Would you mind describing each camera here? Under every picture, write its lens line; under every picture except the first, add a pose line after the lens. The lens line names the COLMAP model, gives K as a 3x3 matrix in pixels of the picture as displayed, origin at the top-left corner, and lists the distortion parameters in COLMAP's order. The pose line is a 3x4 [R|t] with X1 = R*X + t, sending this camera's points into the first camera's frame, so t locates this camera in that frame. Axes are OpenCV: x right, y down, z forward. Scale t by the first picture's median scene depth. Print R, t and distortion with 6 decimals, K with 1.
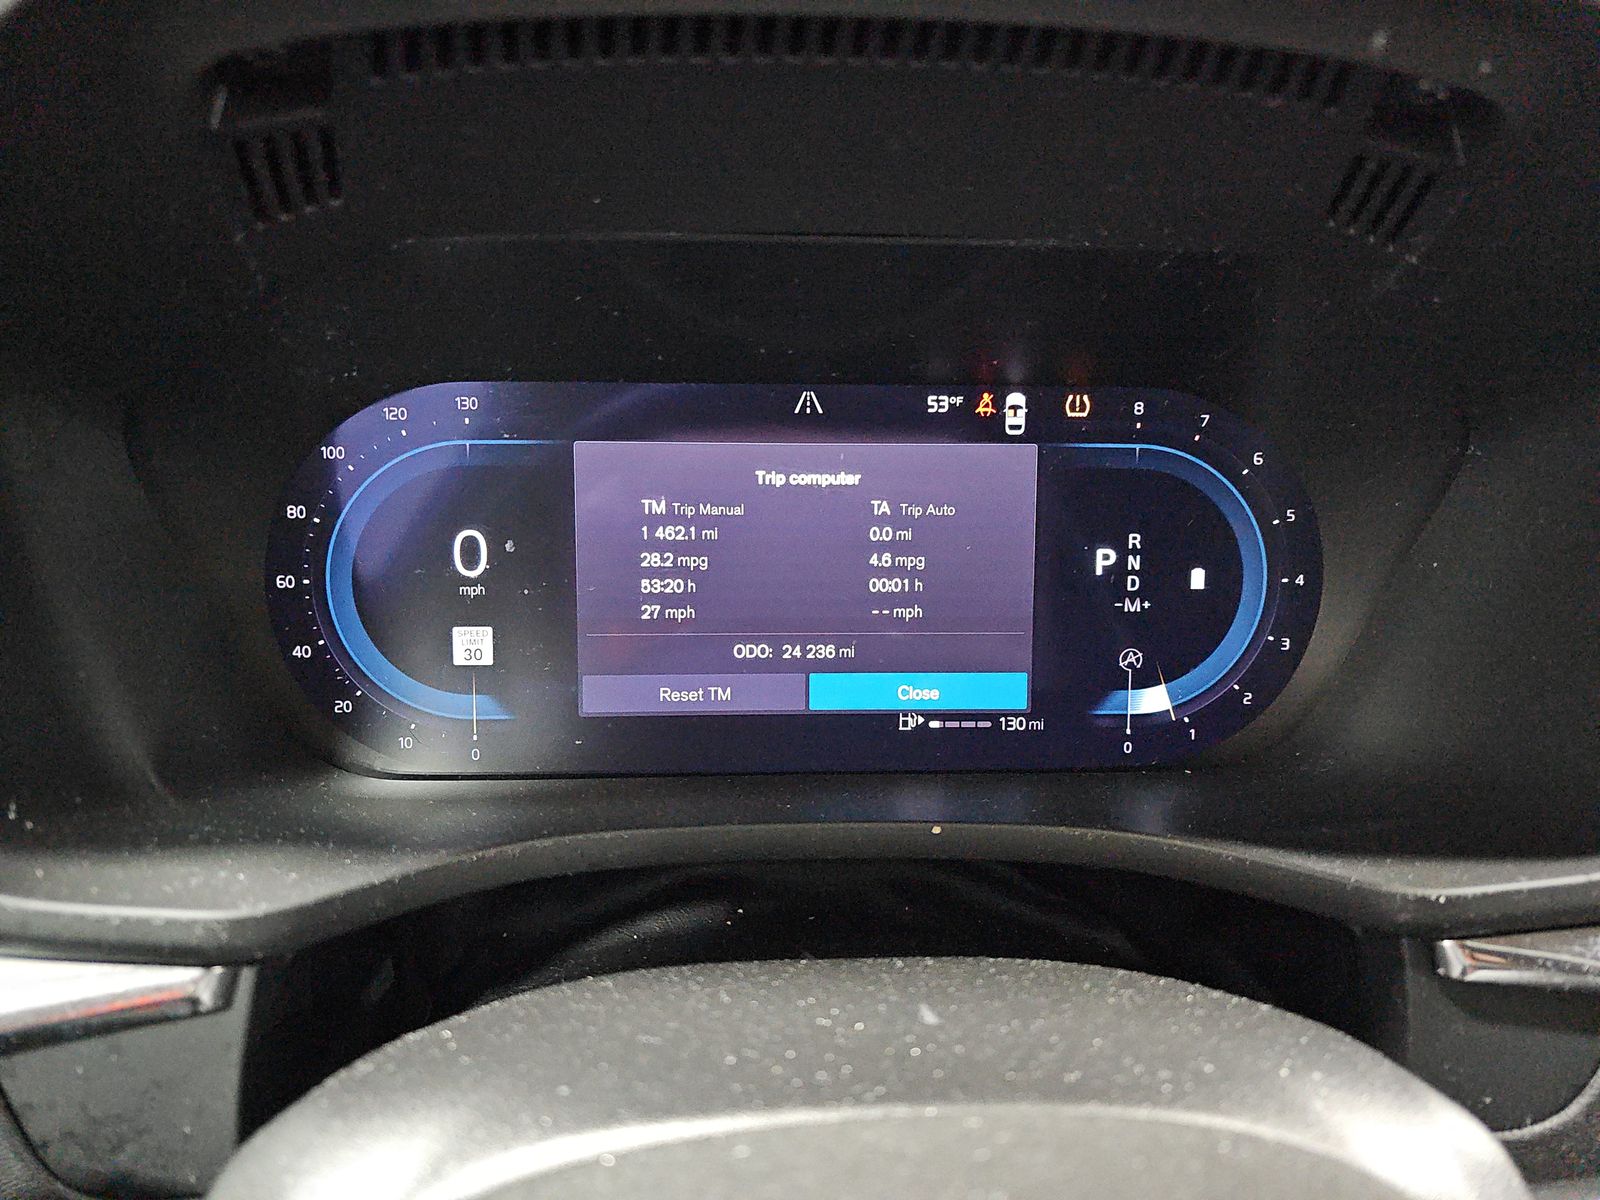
lens RADIAL K [[1082.1, 0, 779.3], [0, 1082.1, 604.1], [0, 0, 1]] dist [0.067865, -0.081765]
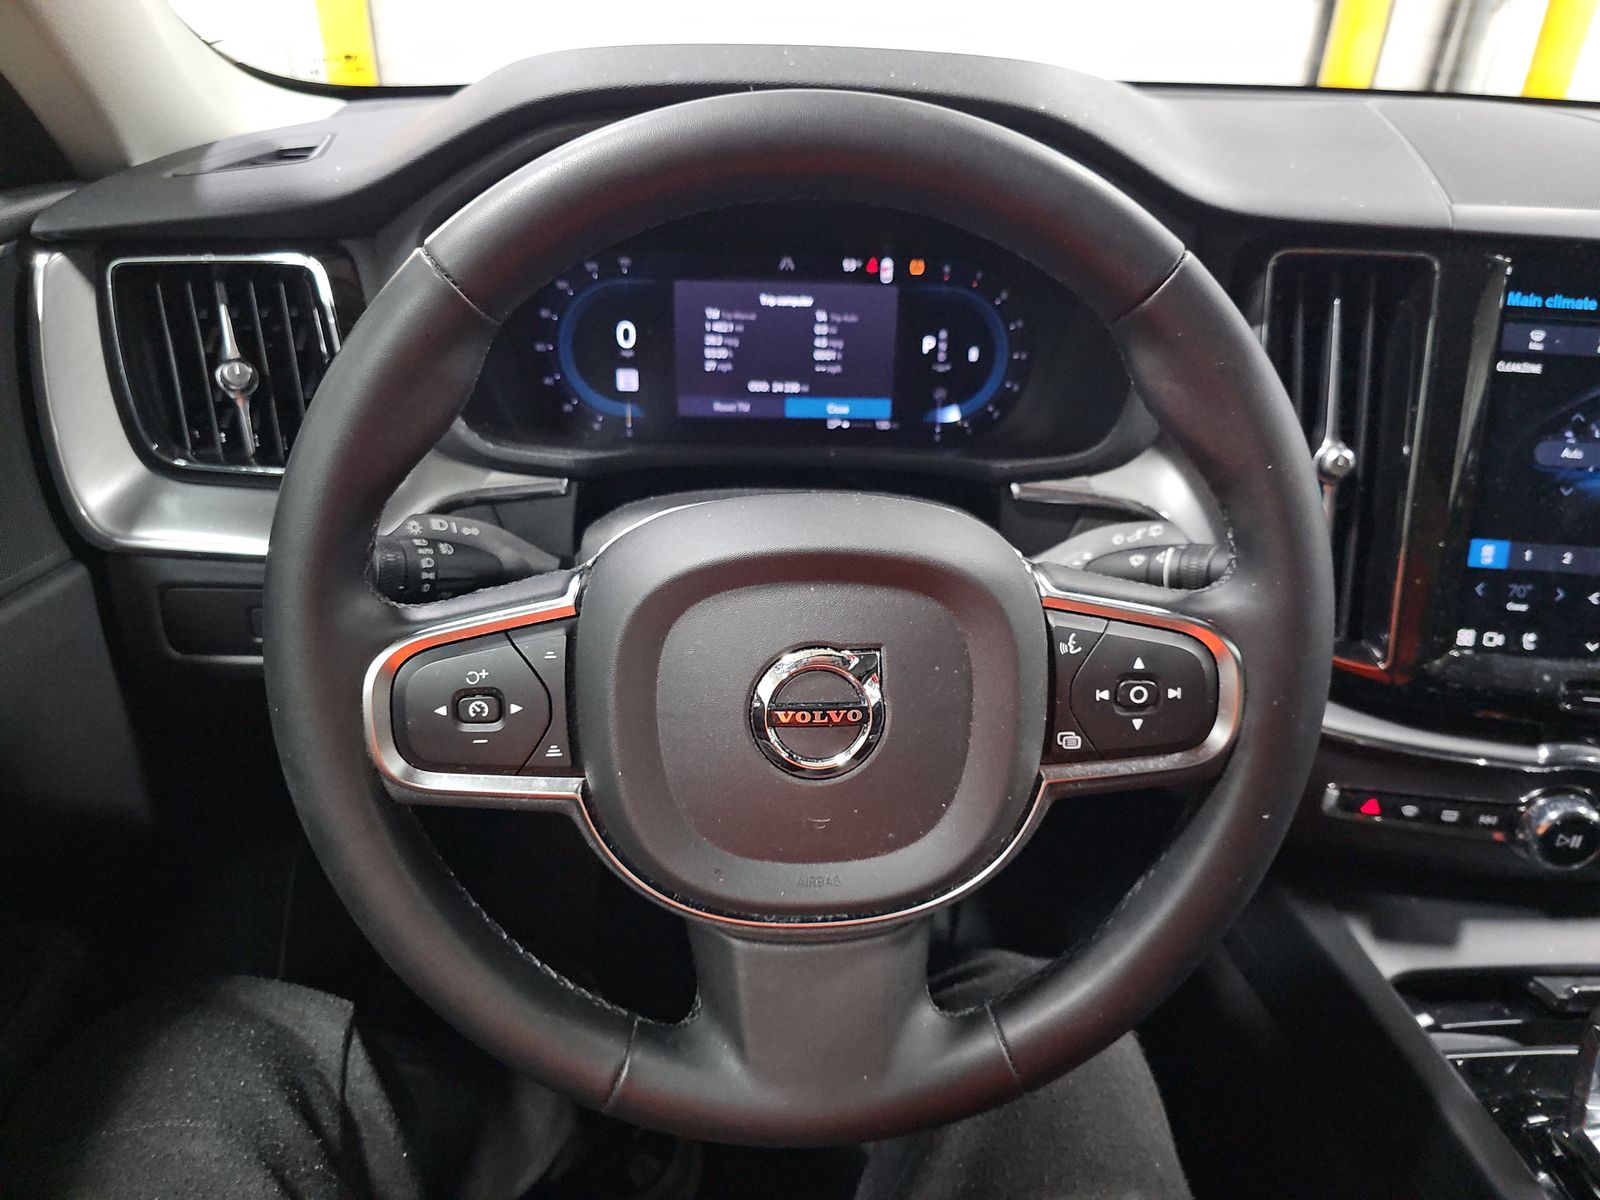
lens RADIAL K [[1082.1, 0, 779.3], [0, 1082.1, 604.1], [0, 0, 1]] dist [0.067865, -0.081765]
pose [[0.999824, 0.018526, -0.002986, 0.028843], [-0.017801, 0.986718, 0.161465, 0.120060], [0.005938, -0.161384, 0.986874, -1.146596]]
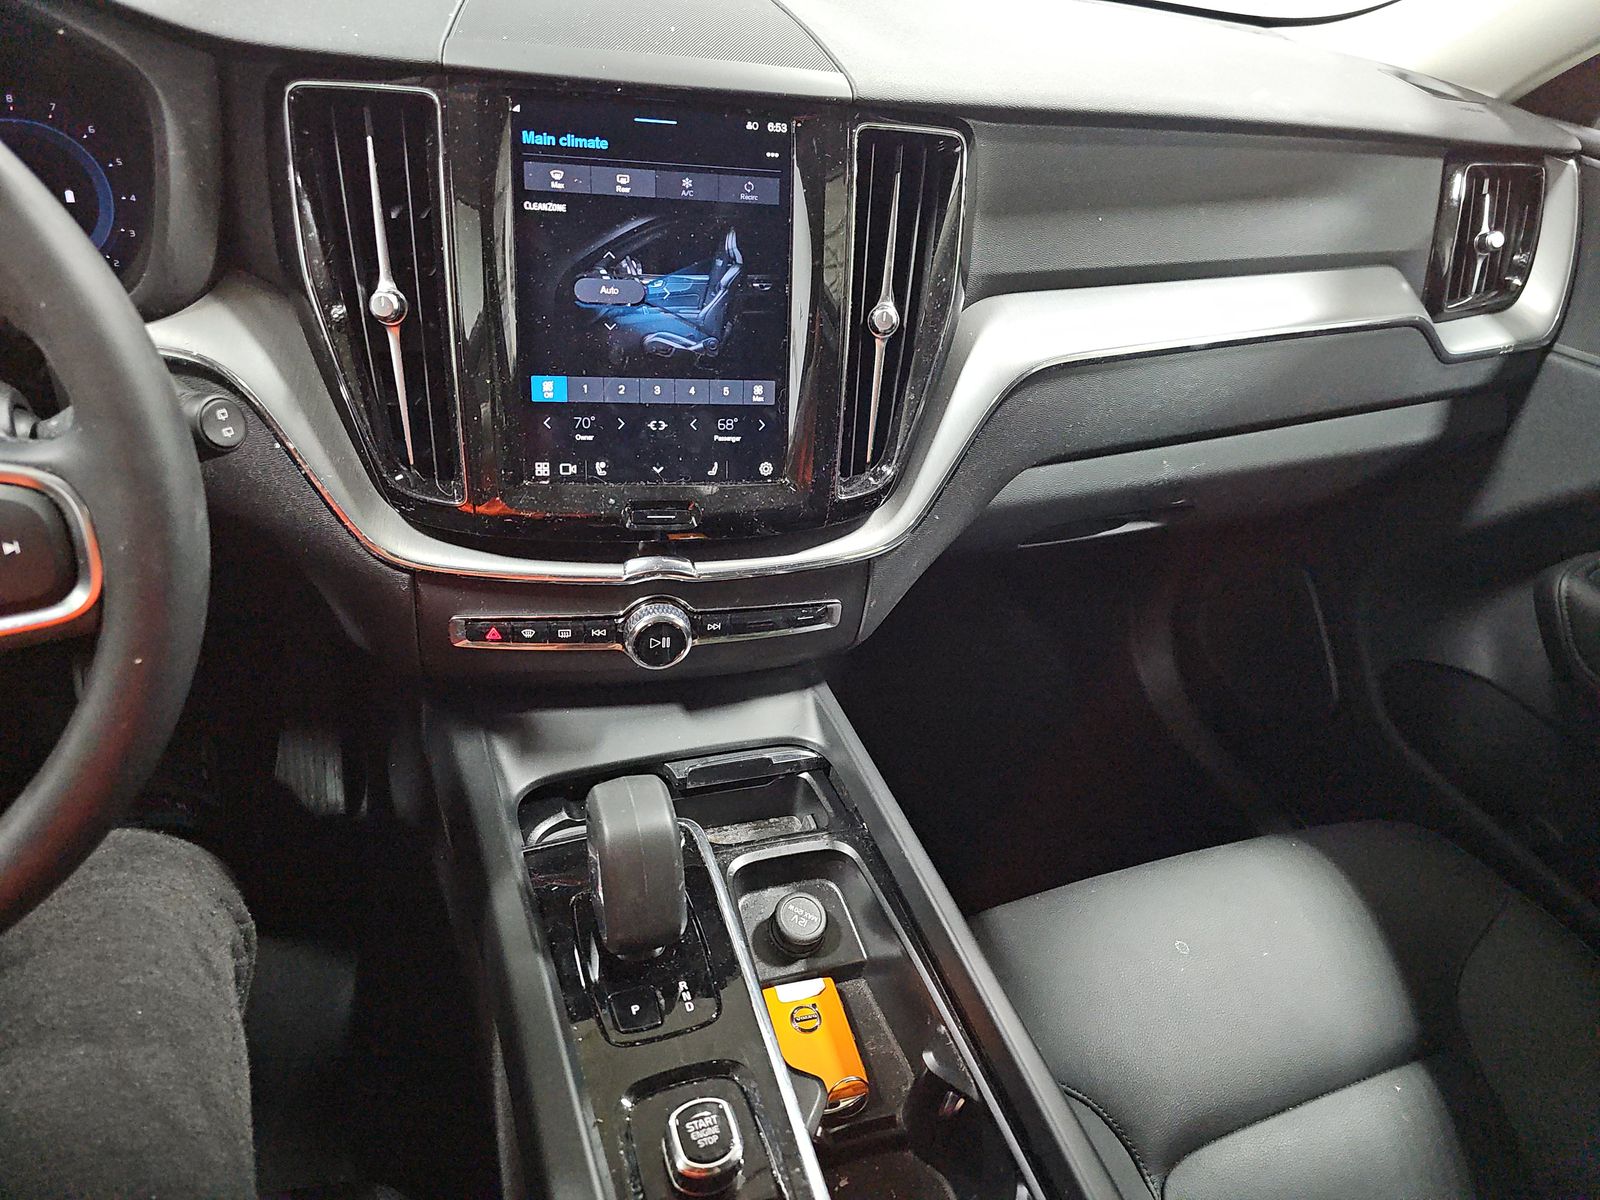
lens RADIAL K [[1082.1, 0, 779.3], [0, 1082.1, 604.1], [0, 0, 1]] dist [0.067865, -0.081765]
pose [[0.940189, -0.102296, 0.324931, 0.861142], [0.012275, 0.963401, 0.267783, 0.163577], [-0.340431, -0.247778, 0.907035, -1.308413]]
